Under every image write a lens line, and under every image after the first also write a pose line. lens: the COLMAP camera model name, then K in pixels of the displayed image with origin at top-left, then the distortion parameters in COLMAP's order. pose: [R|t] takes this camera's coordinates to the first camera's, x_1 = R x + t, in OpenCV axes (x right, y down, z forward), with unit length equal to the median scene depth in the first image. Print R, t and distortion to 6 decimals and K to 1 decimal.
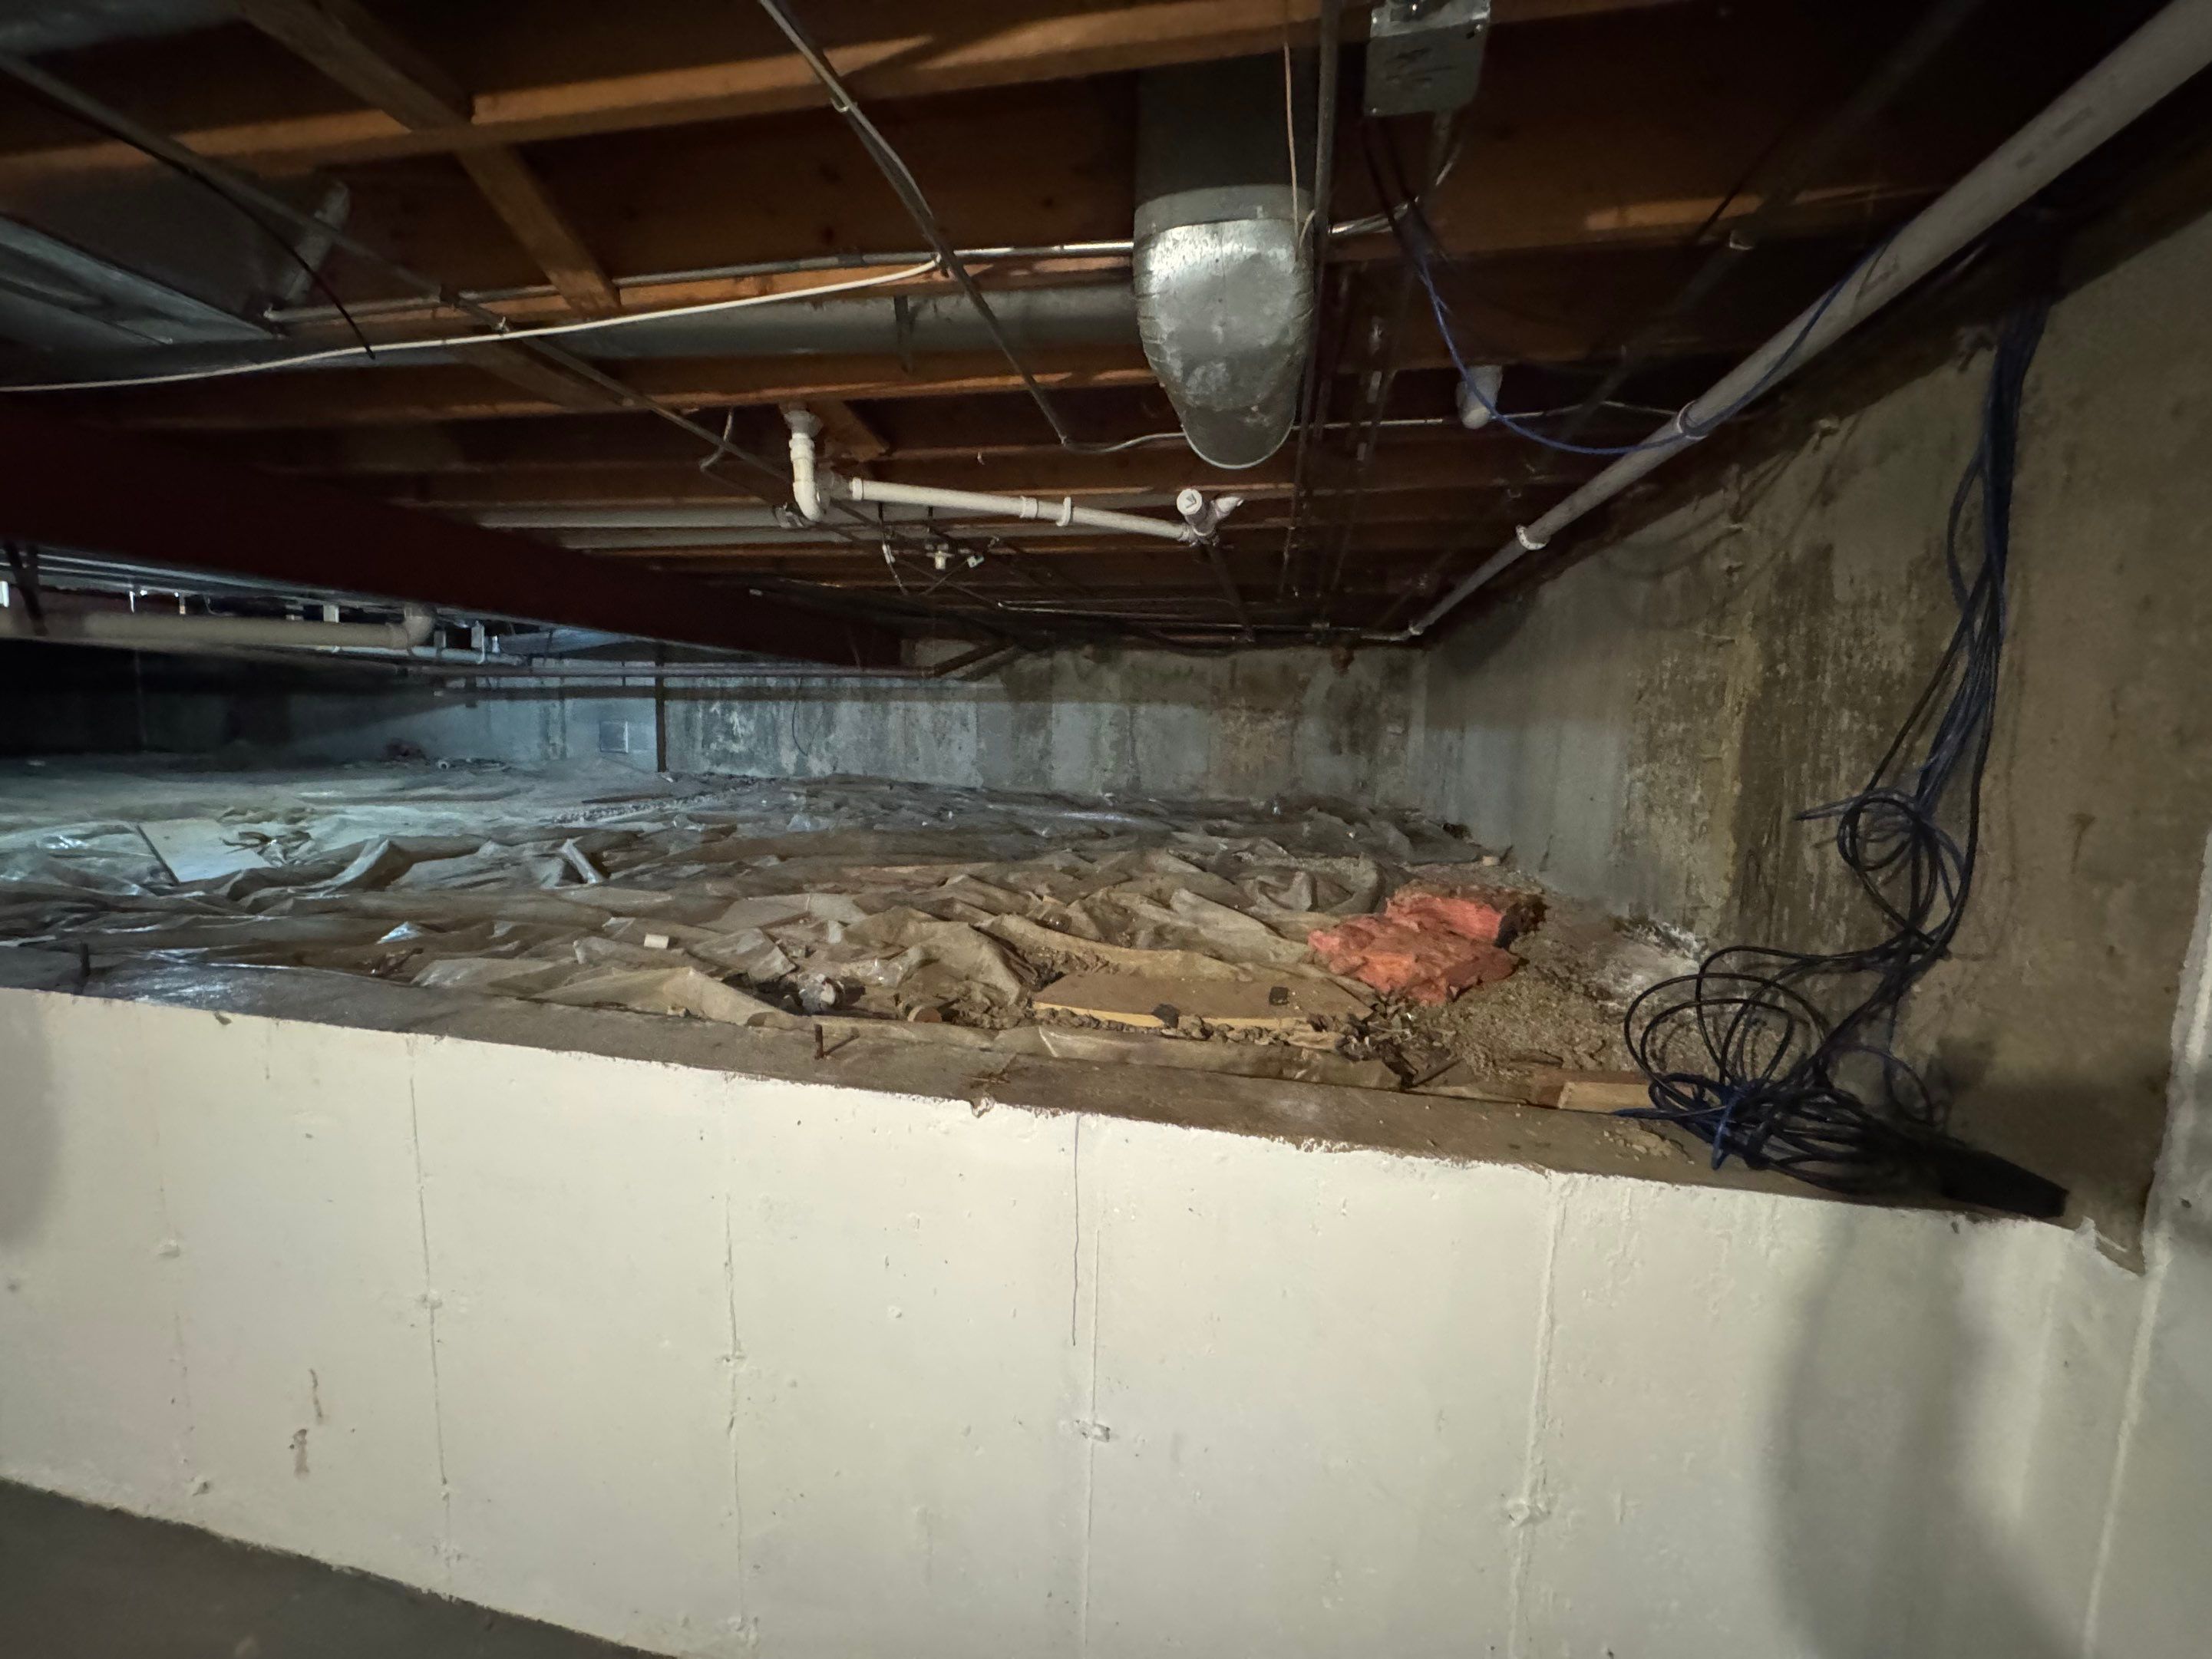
lens RADIAL K [[866.0, 0, 1112.0], [0, 866.0, 830.9], [0, 0, 1]] dist [-0.007921, 0.000028]
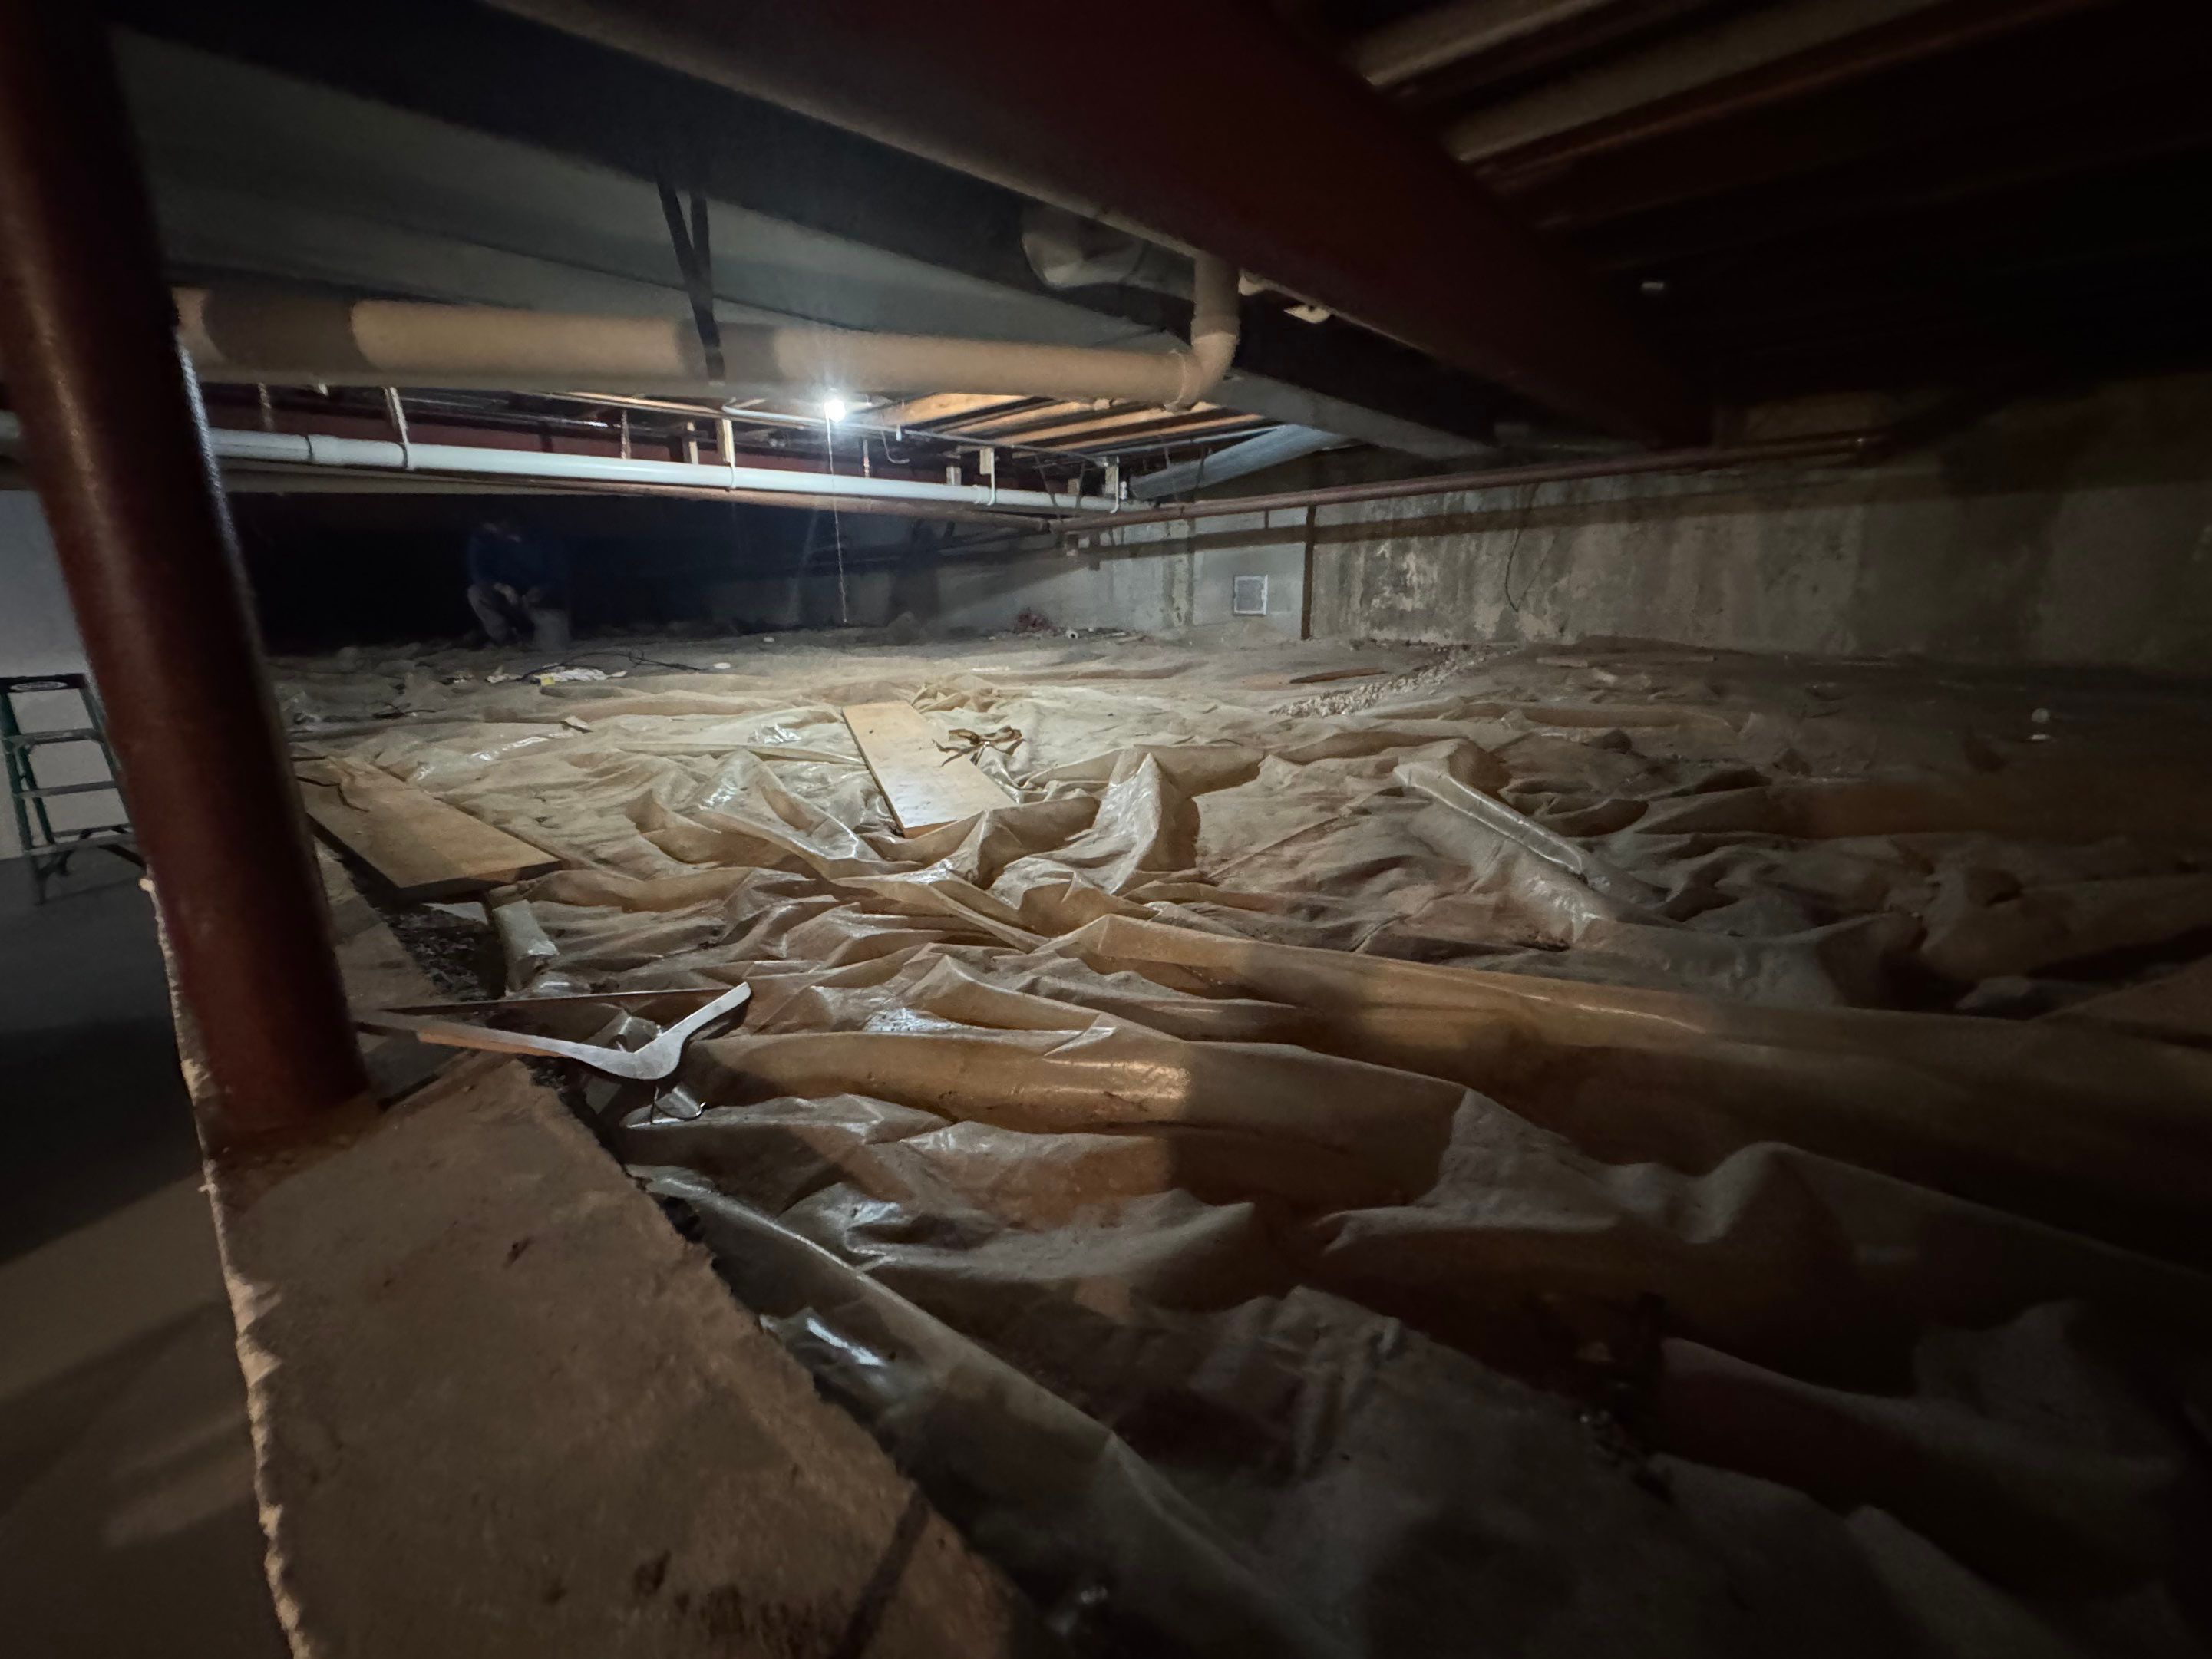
lens RADIAL K [[866.0, 0, 1108.8], [0, 866.0, 829.0], [0, 0, 1]] dist [-0.007921, 0.000028]
pose [[0.856730, 0.093967, -0.507133, -0.269800], [-0.018991, 0.988344, 0.151048, -0.013653], [0.515415, -0.119777, 0.848529, 0.230237]]
